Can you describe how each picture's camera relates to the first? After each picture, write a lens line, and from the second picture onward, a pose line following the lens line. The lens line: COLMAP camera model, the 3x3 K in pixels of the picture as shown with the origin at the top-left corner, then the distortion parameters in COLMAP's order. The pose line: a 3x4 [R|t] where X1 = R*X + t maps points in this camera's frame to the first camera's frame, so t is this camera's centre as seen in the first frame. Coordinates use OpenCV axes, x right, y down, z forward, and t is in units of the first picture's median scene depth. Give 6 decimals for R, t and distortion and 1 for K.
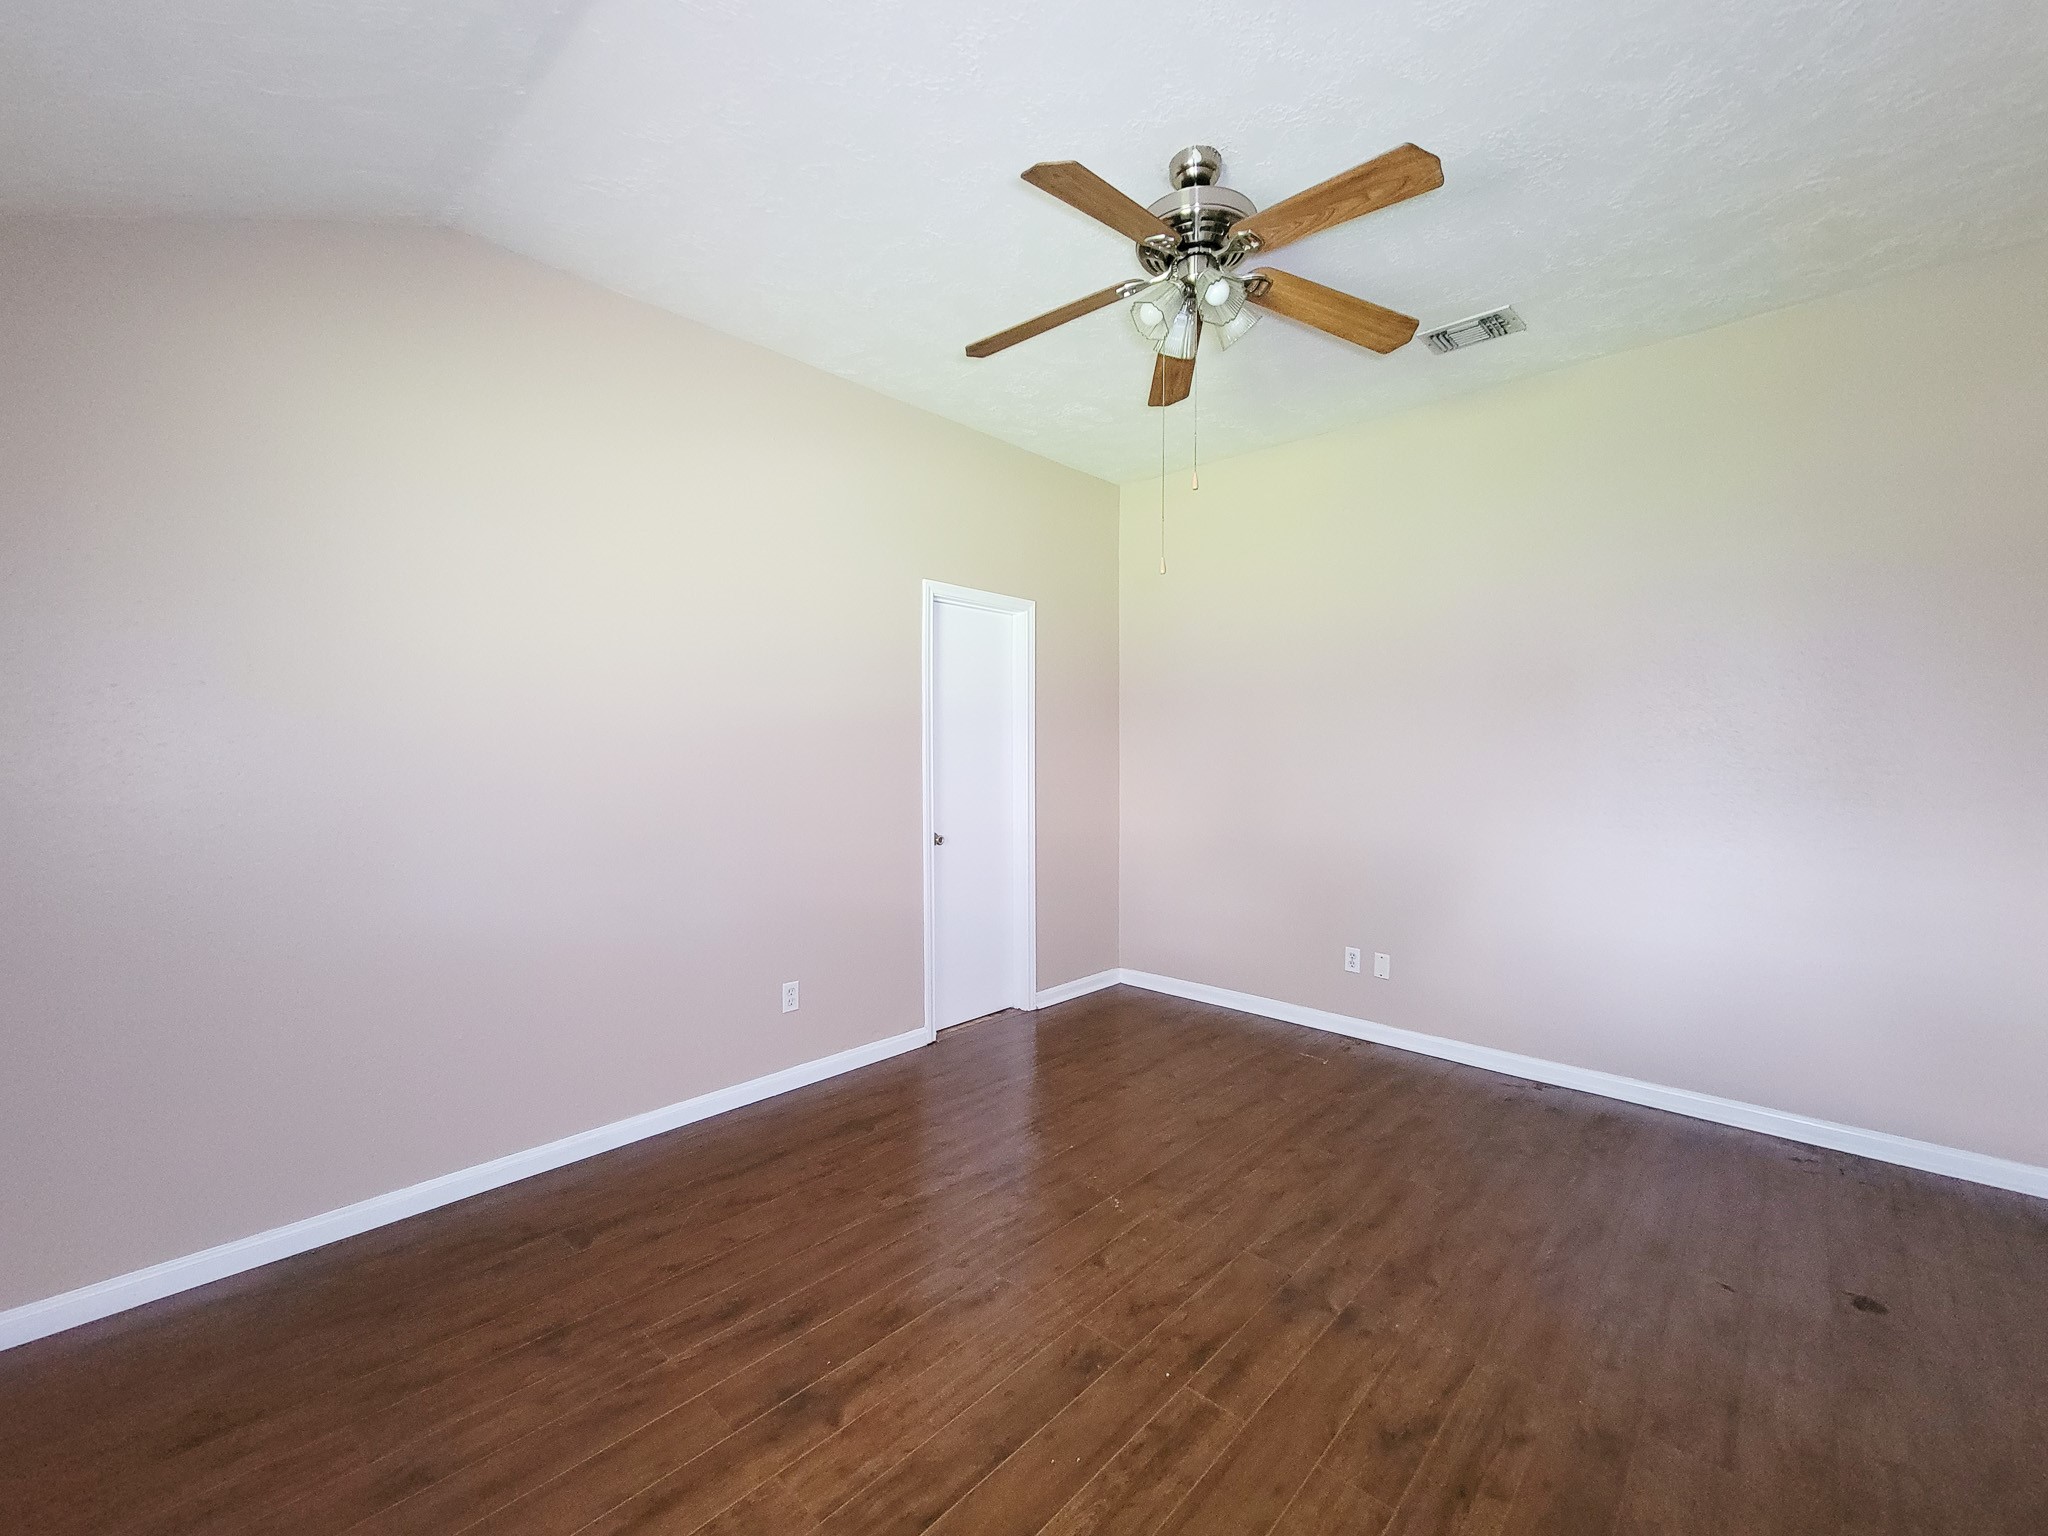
lens RADIAL K [[834.4, 0, 1028.3], [0, 834.4, 769.0], [0, 0, 1]] dist [-0.000142, -0.000702]
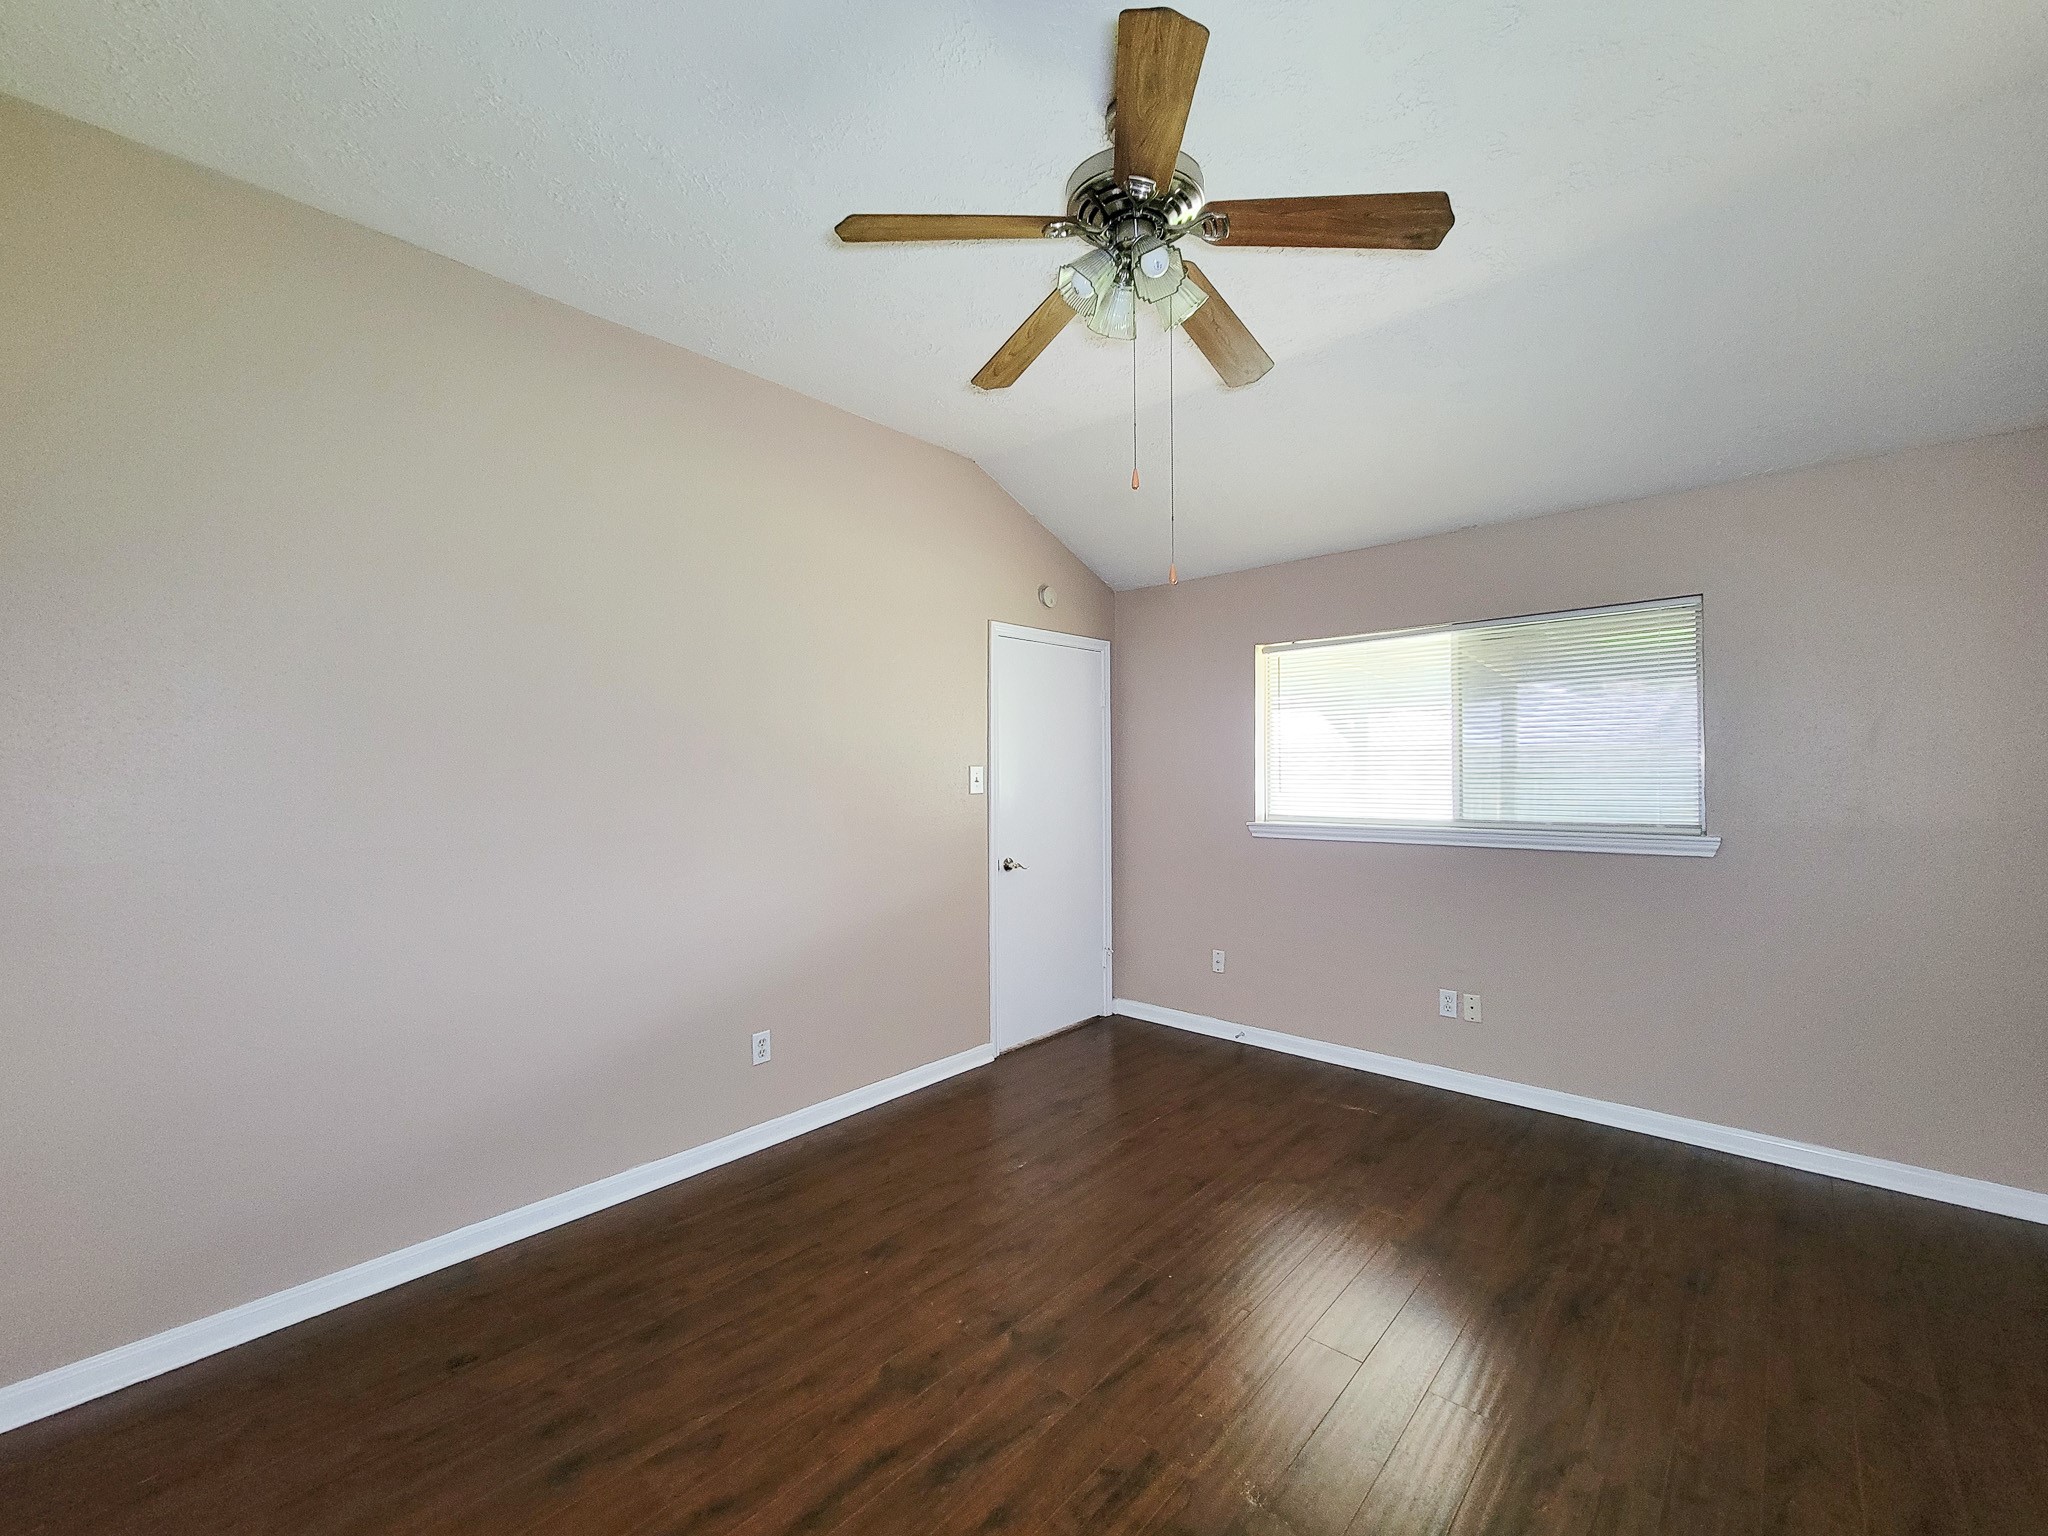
lens RADIAL K [[853.2, 0, 1049.3], [0, 853.2, 761.4], [0, 0, 1]] dist [-0.000881, -0.000132]
pose [[-0.999653, 0.005787, -0.025713, 0.318659], [0.005567, 0.999947, 0.008612, -0.063981], [0.025761, 0.008465, -0.999632, 1.913938]]
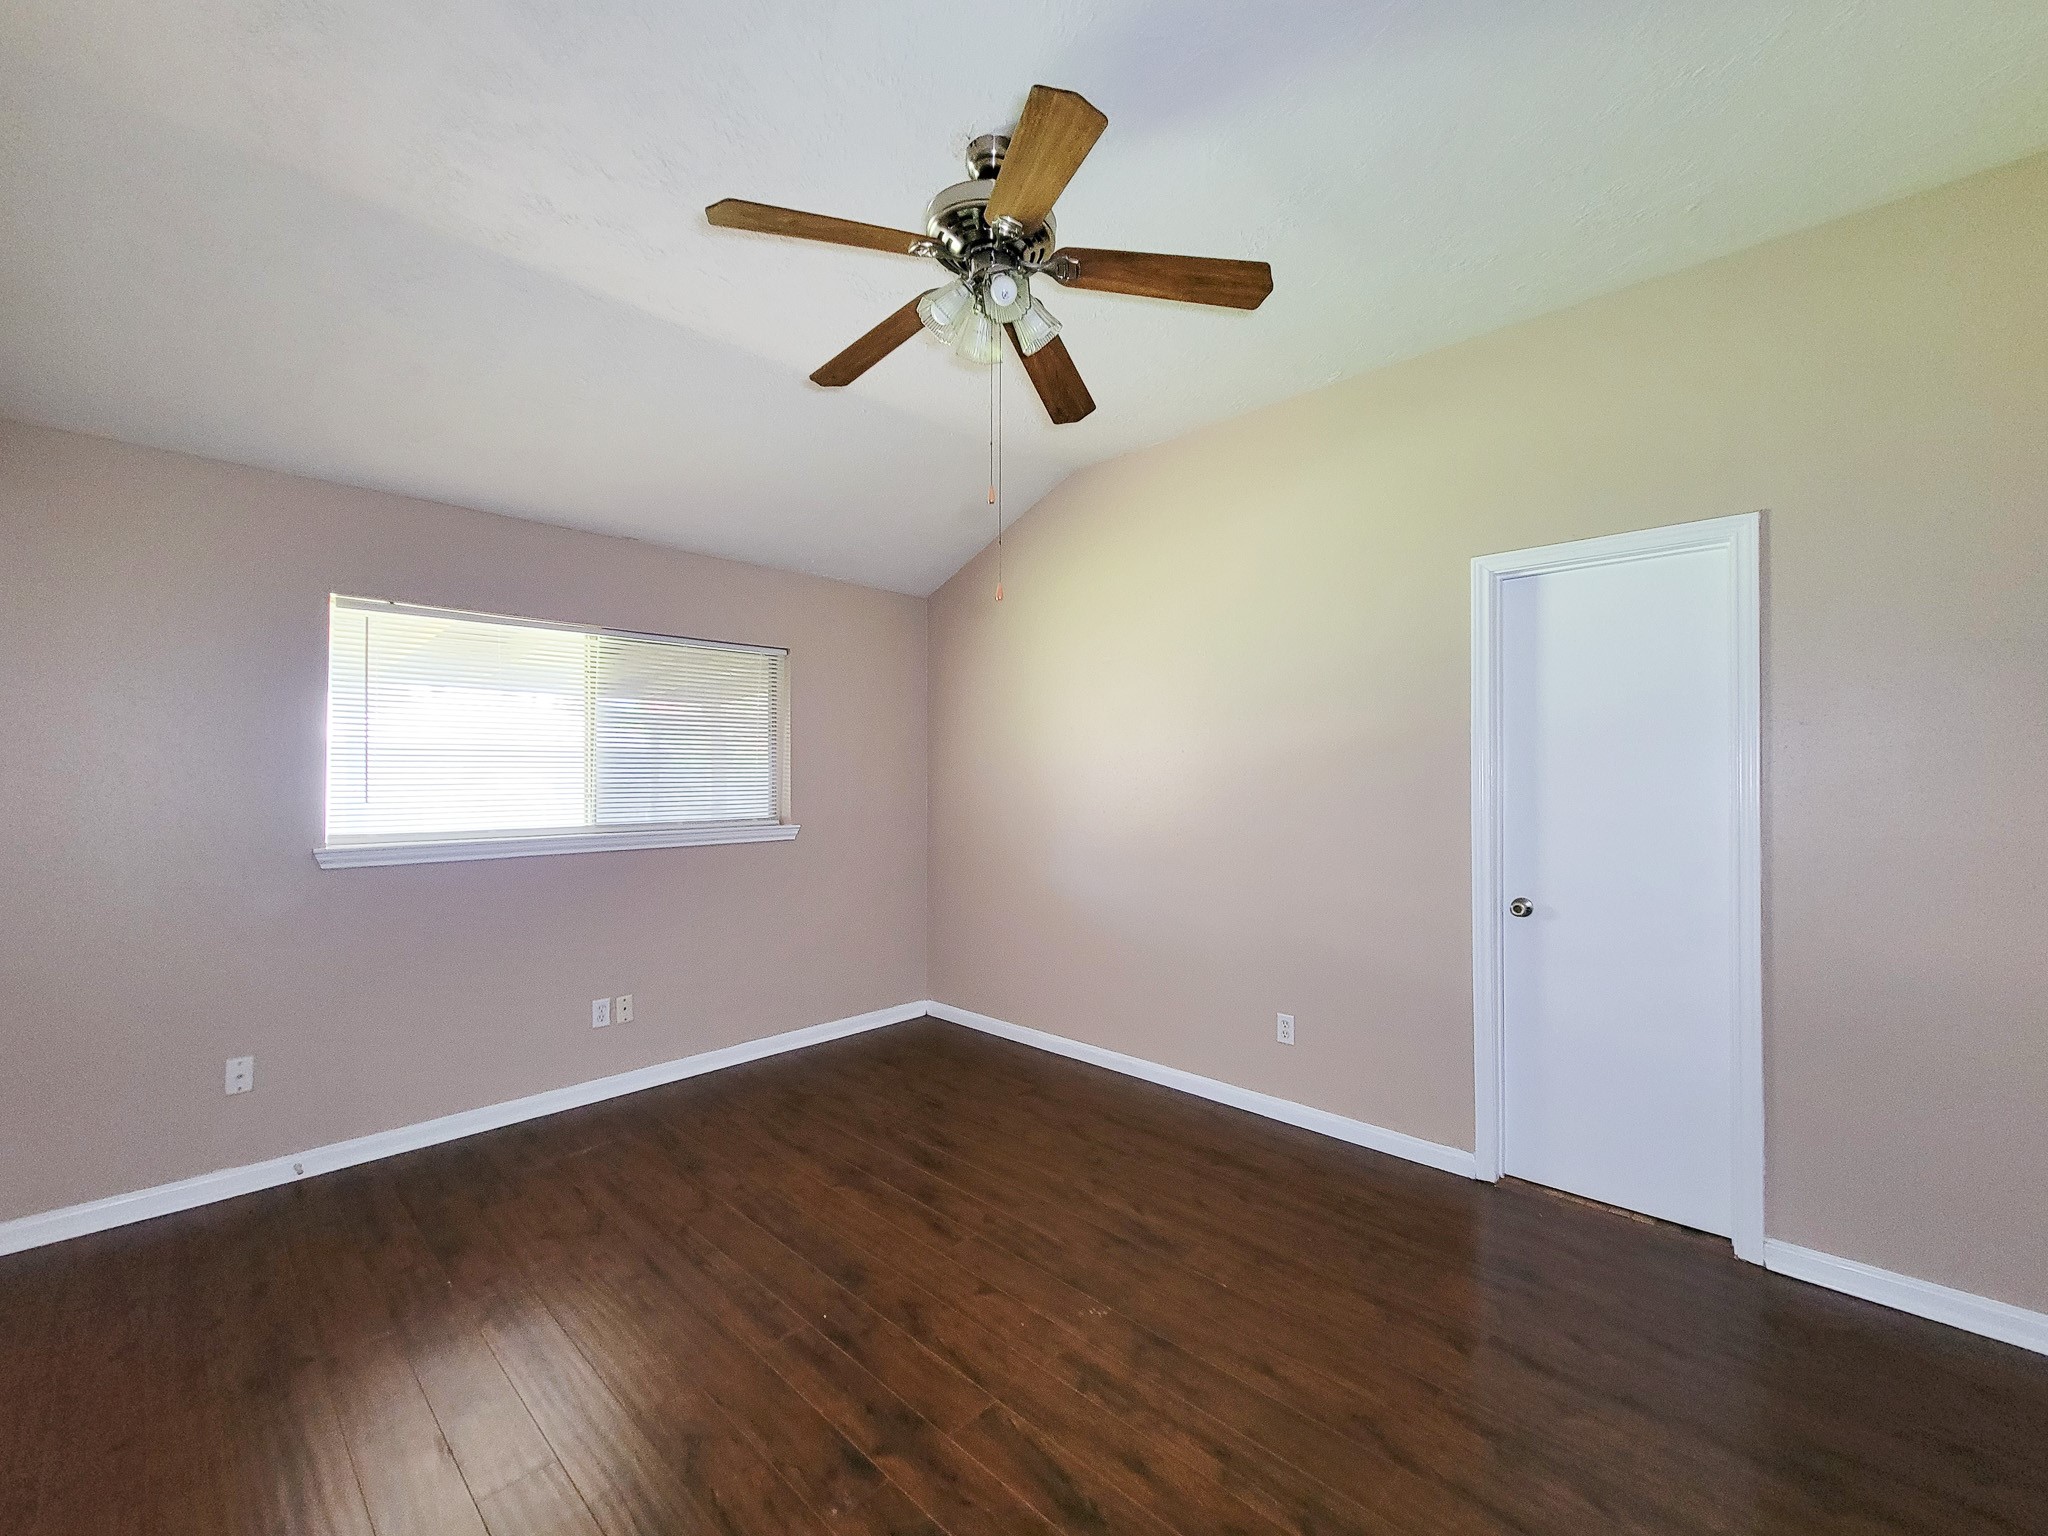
lens RADIAL K [[844.1, 0, 1028.1], [0, 844.1, 771.4], [0, 0, 1]] dist [-0.000114, -0.000819]
pose [[-0.011659, -0.009859, -0.999883, 1.139977], [-0.017873, 0.999794, -0.009649, -0.033666], [0.999772, 0.017758, -0.011832, 1.073266]]
